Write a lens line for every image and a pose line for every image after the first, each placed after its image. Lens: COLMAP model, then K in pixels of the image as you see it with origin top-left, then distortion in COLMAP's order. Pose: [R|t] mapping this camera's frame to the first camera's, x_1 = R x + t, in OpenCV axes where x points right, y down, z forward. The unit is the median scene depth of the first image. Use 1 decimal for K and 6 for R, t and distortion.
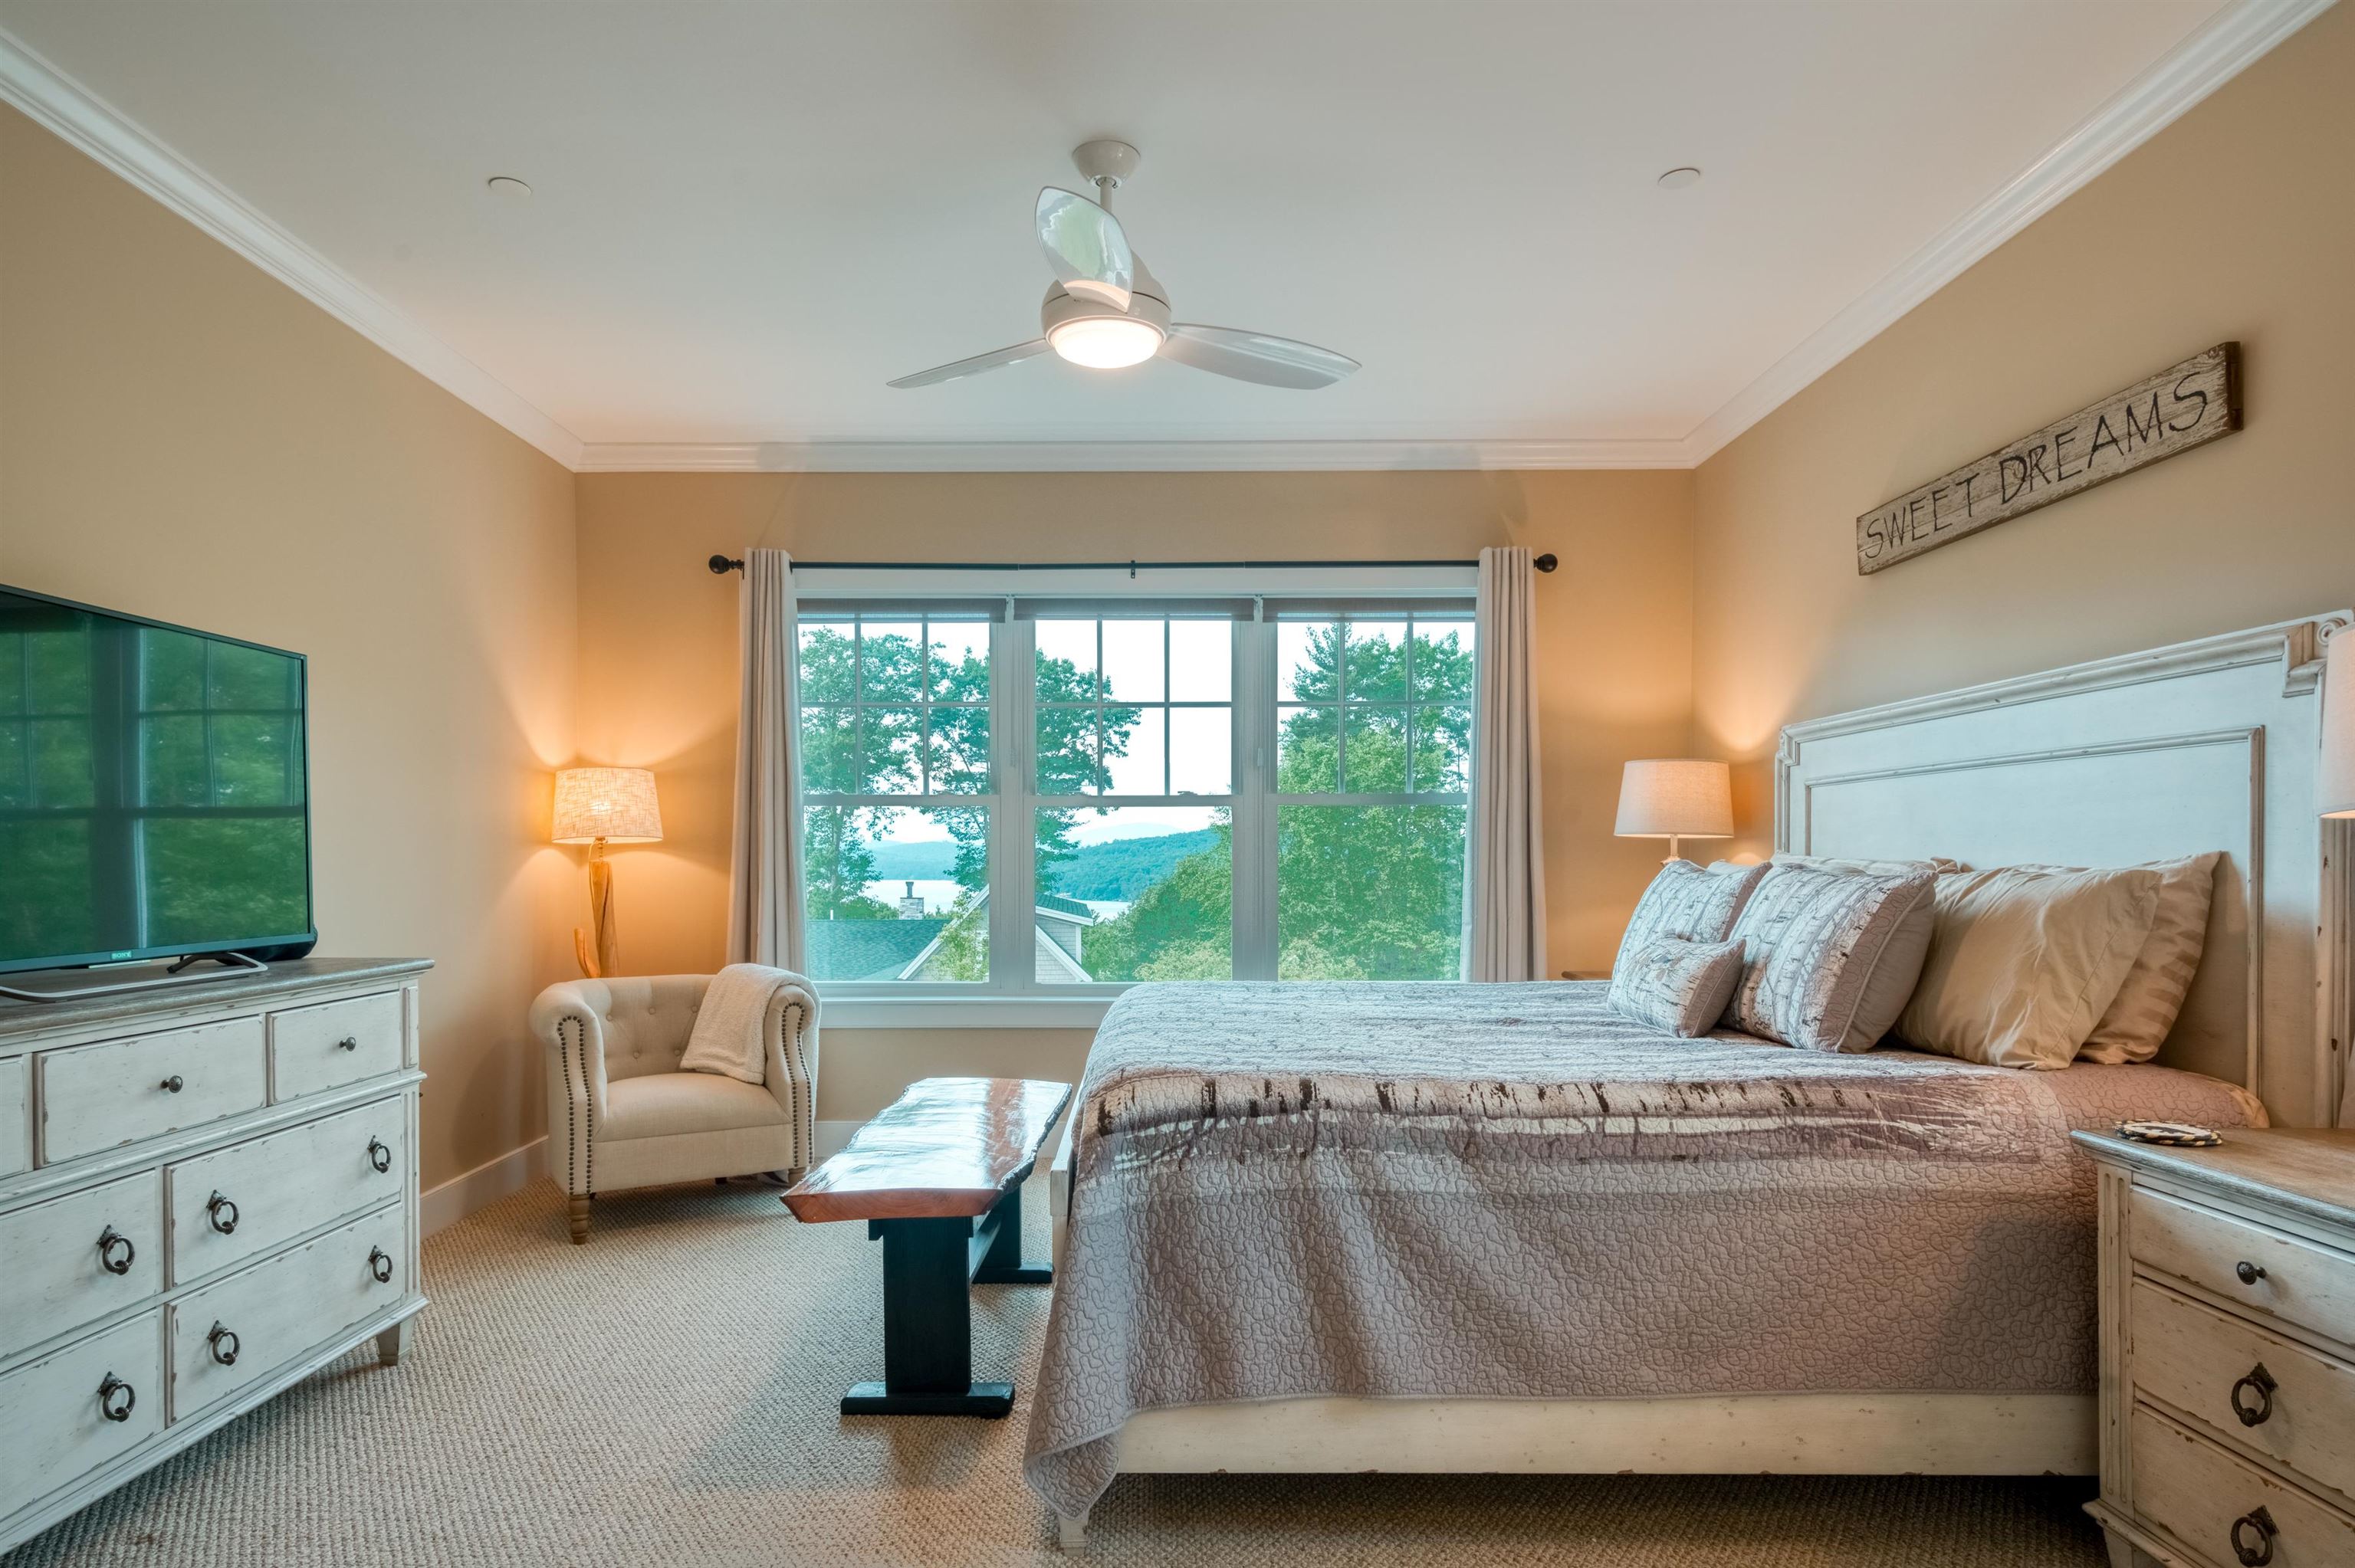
lens RADIAL K [[1333.4, 0, 1128.5], [0, 1333.4, 865.2], [0, 0, 1]] dist [0.011841, -0.001670]
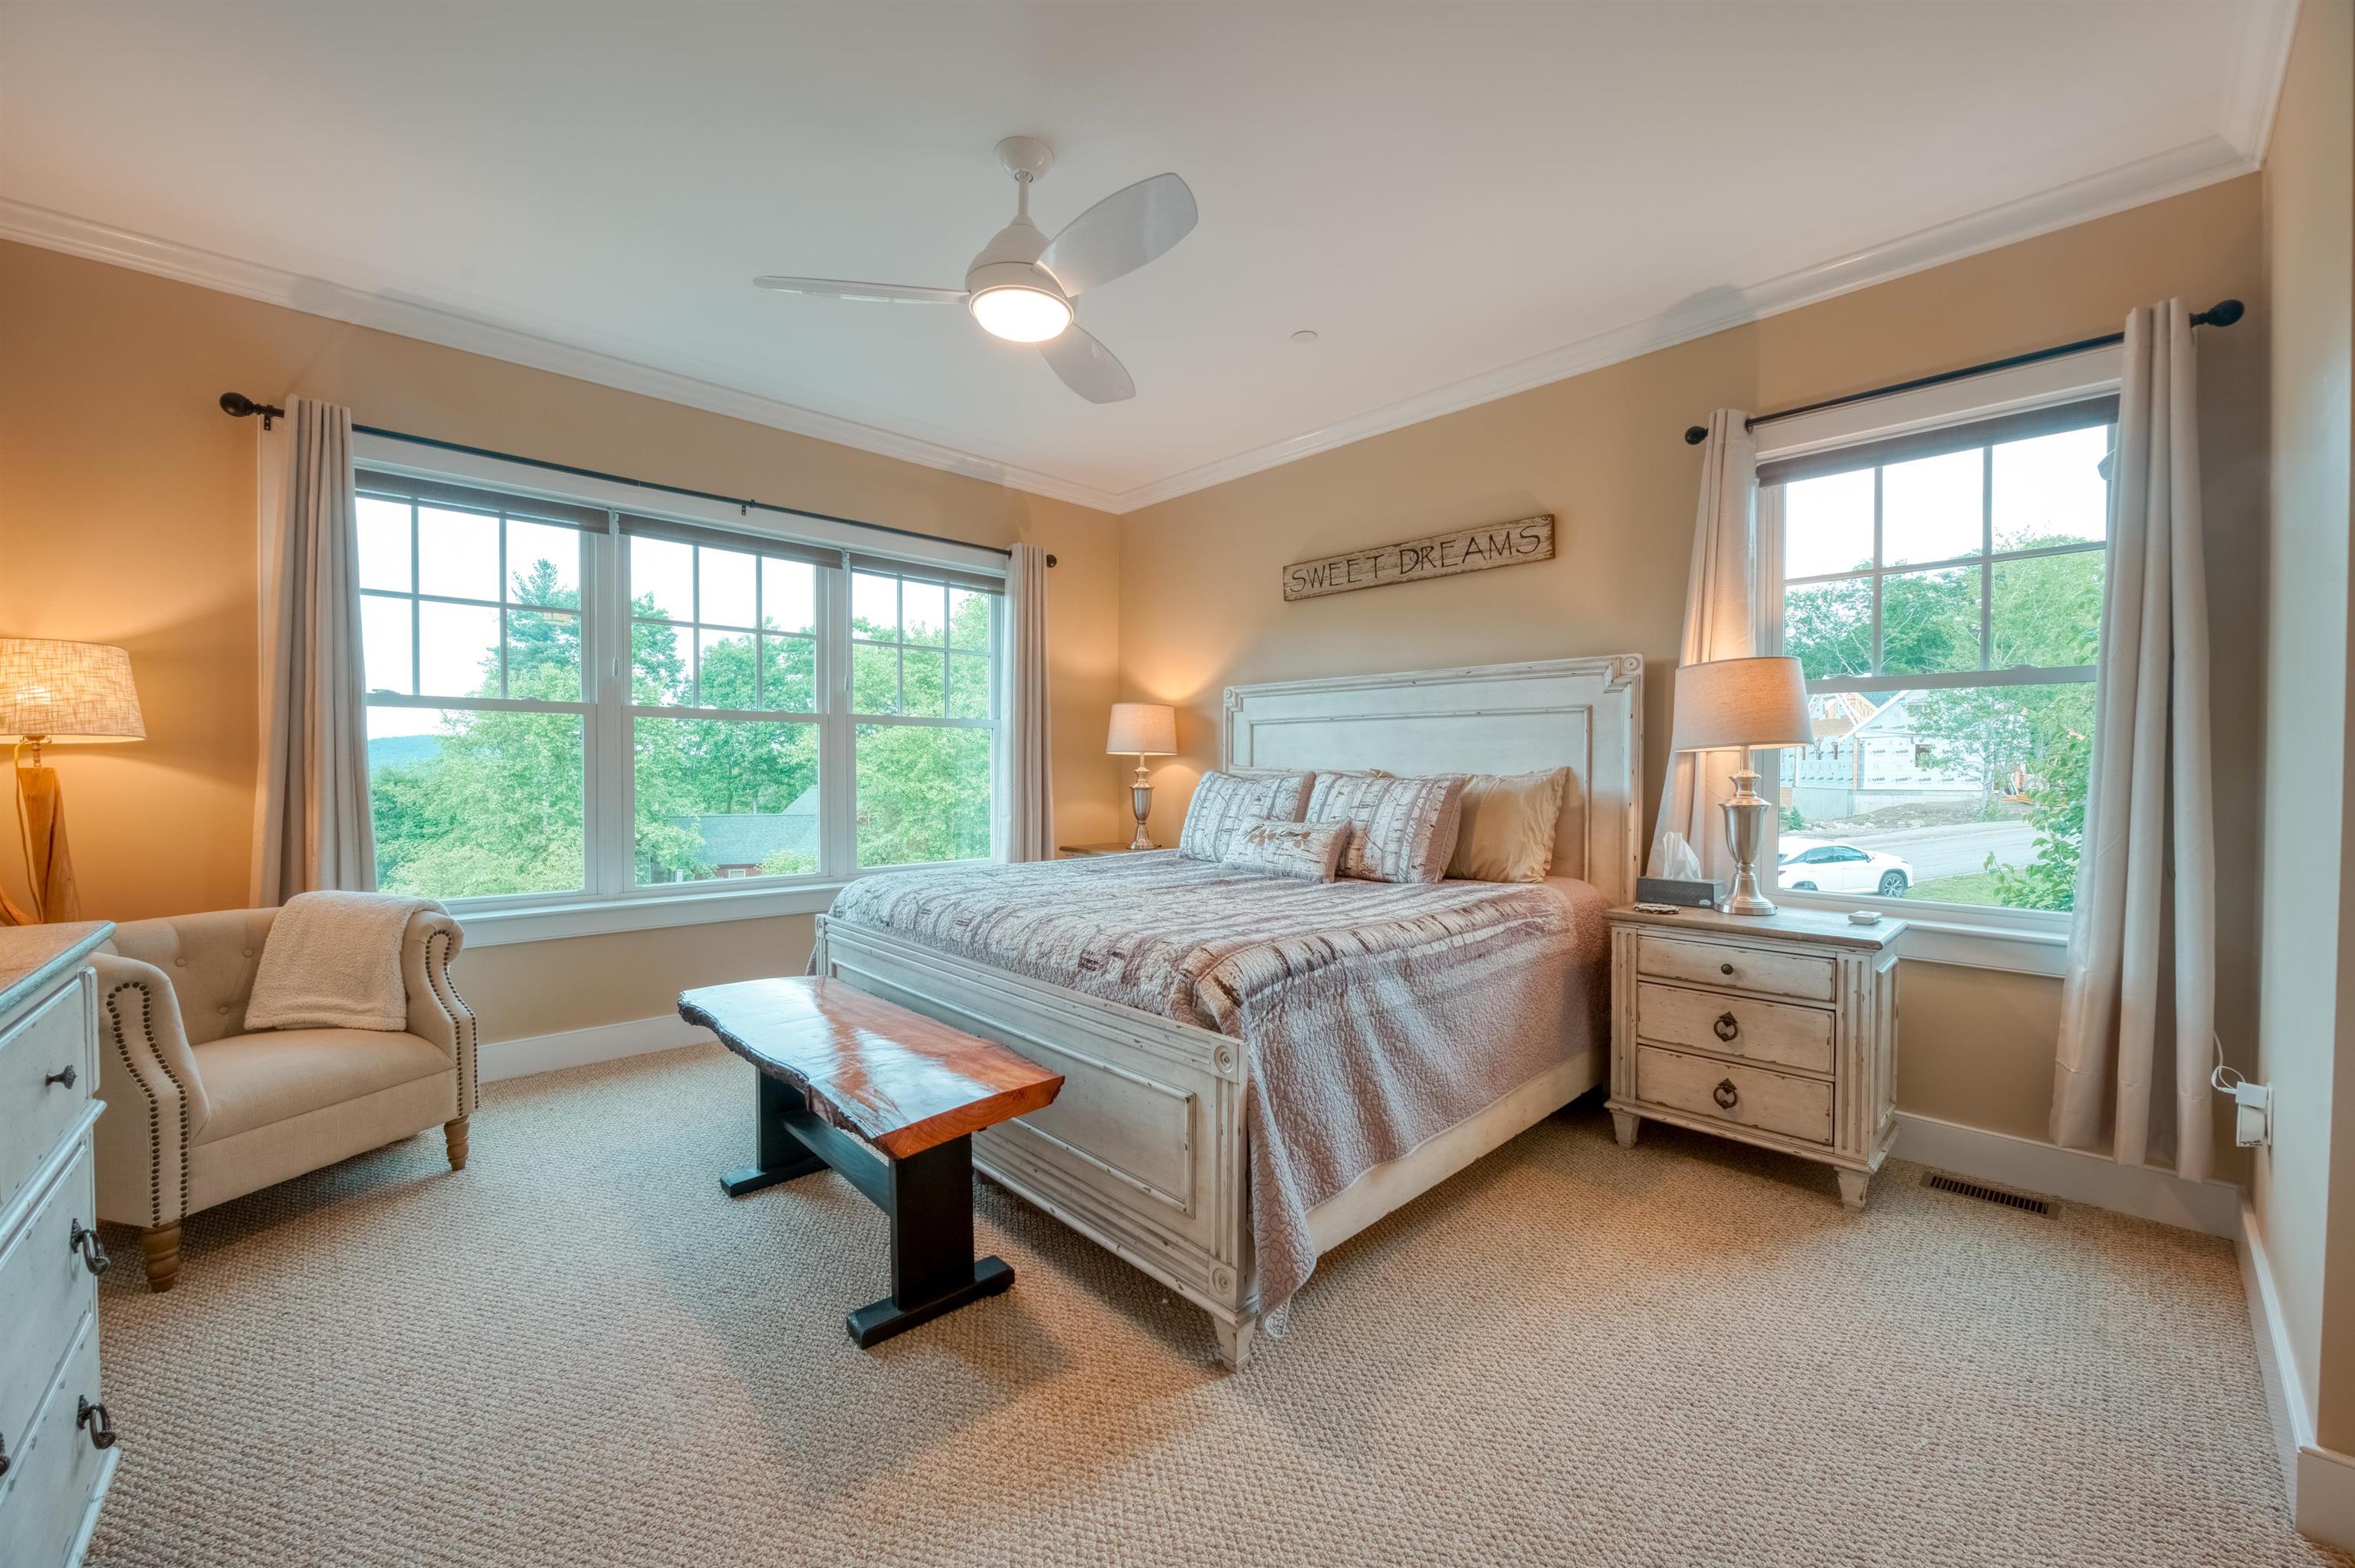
lens RADIAL K [[916.6, 0, 1167.3], [0, 916.6, 772.2], [0, 0, 1]] dist [-0.012334, -0.001253]
pose [[0.720778, -0.000369, 0.693165, -0.464076], [-0.000606, 0.999999, 0.001162, -0.002458], [-0.693165, -0.001258, 0.720778, 0.348501]]
